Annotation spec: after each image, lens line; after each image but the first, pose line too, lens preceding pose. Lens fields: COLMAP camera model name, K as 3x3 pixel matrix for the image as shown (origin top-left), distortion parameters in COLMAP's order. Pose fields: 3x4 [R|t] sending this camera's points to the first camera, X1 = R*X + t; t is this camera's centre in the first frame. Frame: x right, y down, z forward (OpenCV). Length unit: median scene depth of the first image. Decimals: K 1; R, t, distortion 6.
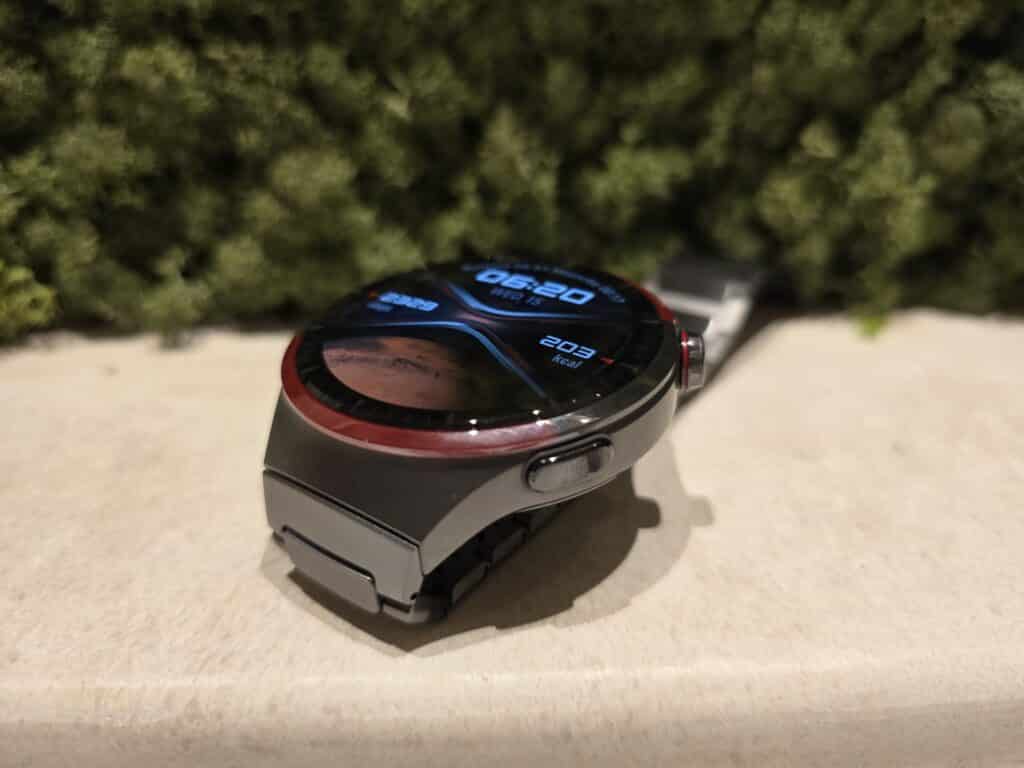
lens RADIAL K [[773.5, 0, 512.0], [0, 773.5, 384.0], [0, 0, 1]] dist [-0.097171, 0.058413]
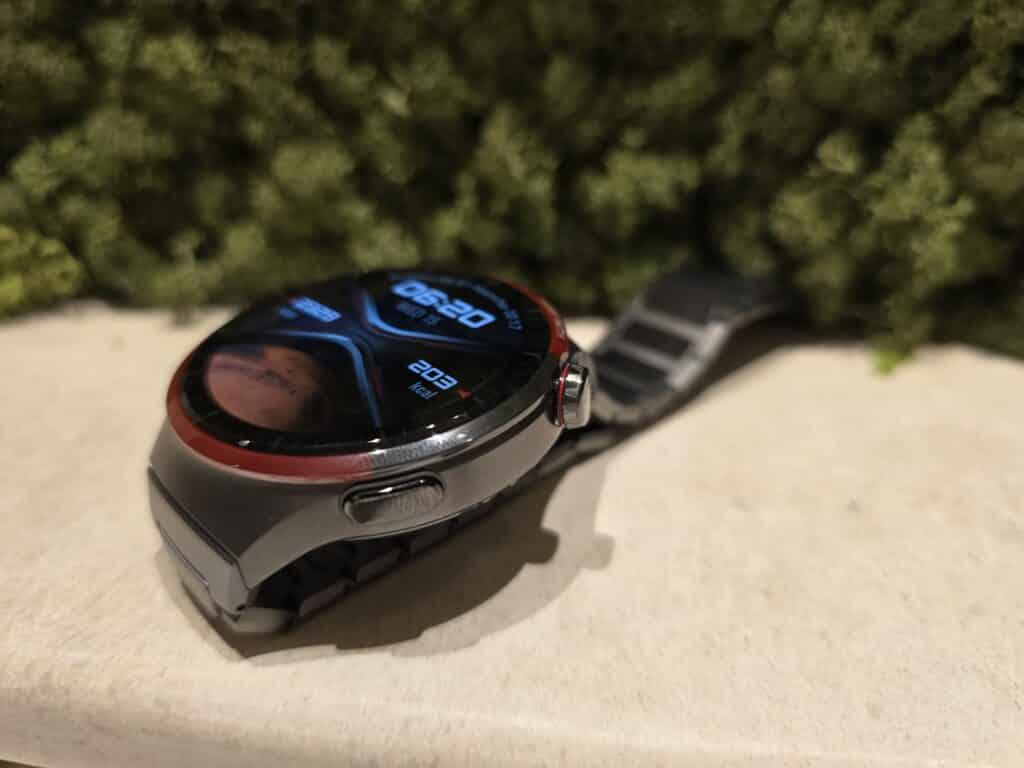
lens RADIAL K [[780.7, 0, 508.0], [0, 780.7, 383.0], [0, 0, 1]] dist [-0.099170, 0.049808]
pose [[0.982644, 0.089341, -0.162571, 0.193404], [-0.084889, 0.995805, 0.034143, -0.046601], [0.164940, -0.019750, 0.986106, 0.029503]]
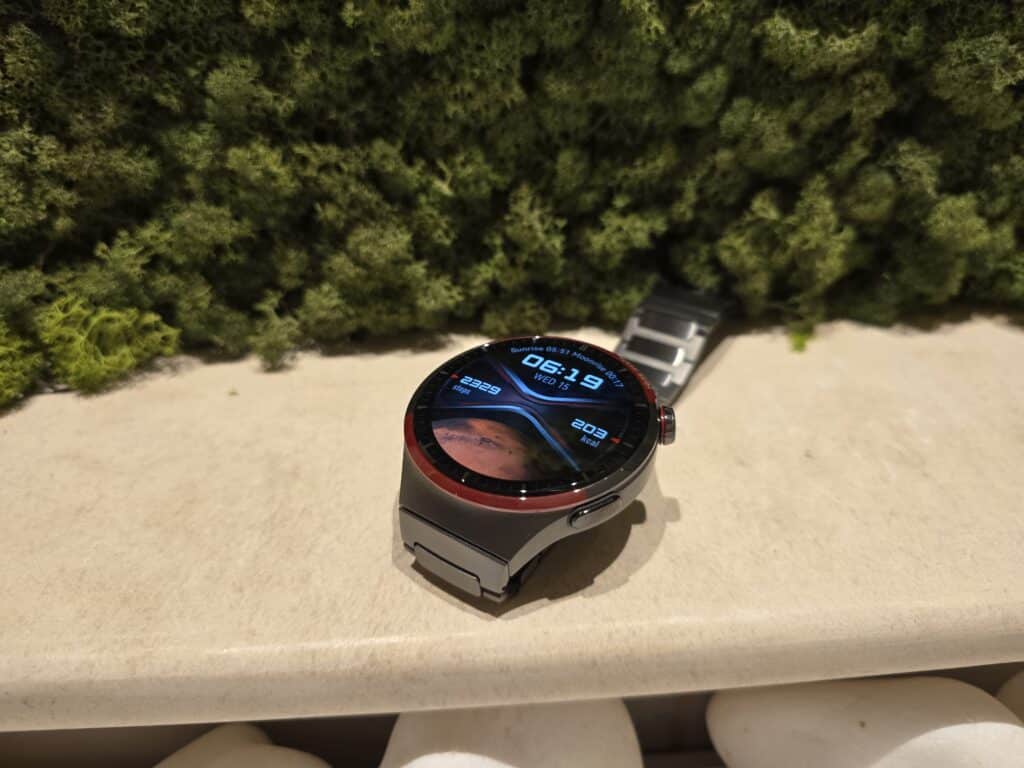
lens RADIAL K [[728.6, 0, 508.8], [0, 728.6, 372.2], [0, 0, 1]] dist [-0.006045, -0.002203]
pose [[0.999461, -0.024744, 0.021597, -0.074188], [0.021630, 0.990733, 0.134088, -0.219742], [-0.024715, -0.133548, 0.990734, -0.283096]]
